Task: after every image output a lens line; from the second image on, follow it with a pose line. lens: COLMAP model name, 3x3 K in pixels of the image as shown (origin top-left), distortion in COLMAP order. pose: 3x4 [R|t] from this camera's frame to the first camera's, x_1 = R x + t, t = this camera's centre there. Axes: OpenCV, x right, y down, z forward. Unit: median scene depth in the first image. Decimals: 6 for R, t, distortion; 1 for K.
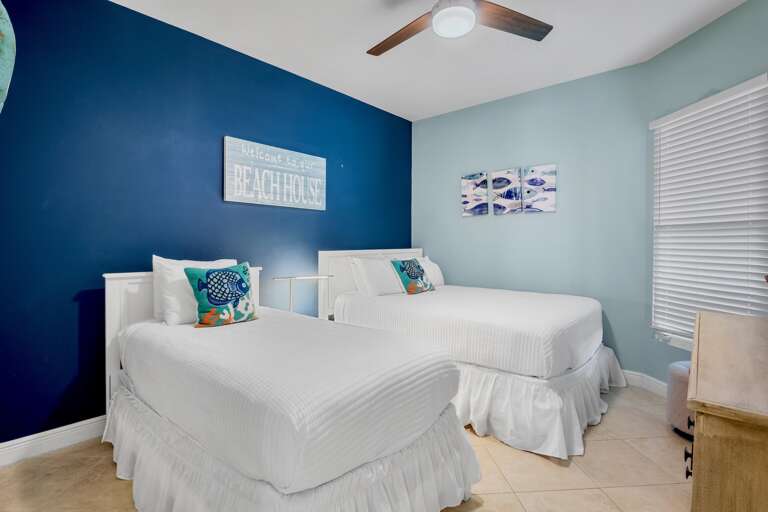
lens RADIAL K [[378.2, 0, 383.2], [0, 378.2, 248.6], [0, 0, 1]] dist [-0.022265, -0.000070]
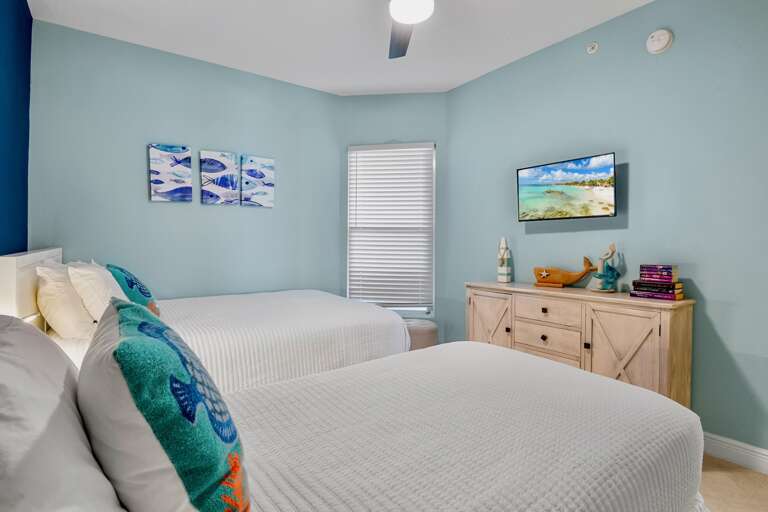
lens RADIAL K [[378.2, 0, 383.2], [0, 378.2, 248.6], [0, 0, 1]] dist [-0.022265, -0.000070]
pose [[0.208218, -0.019006, 0.977898, -0.415880], [0.007080, 0.999814, 0.017924, -0.007086], [-0.978057, 0.003192, 0.208313, 0.477644]]
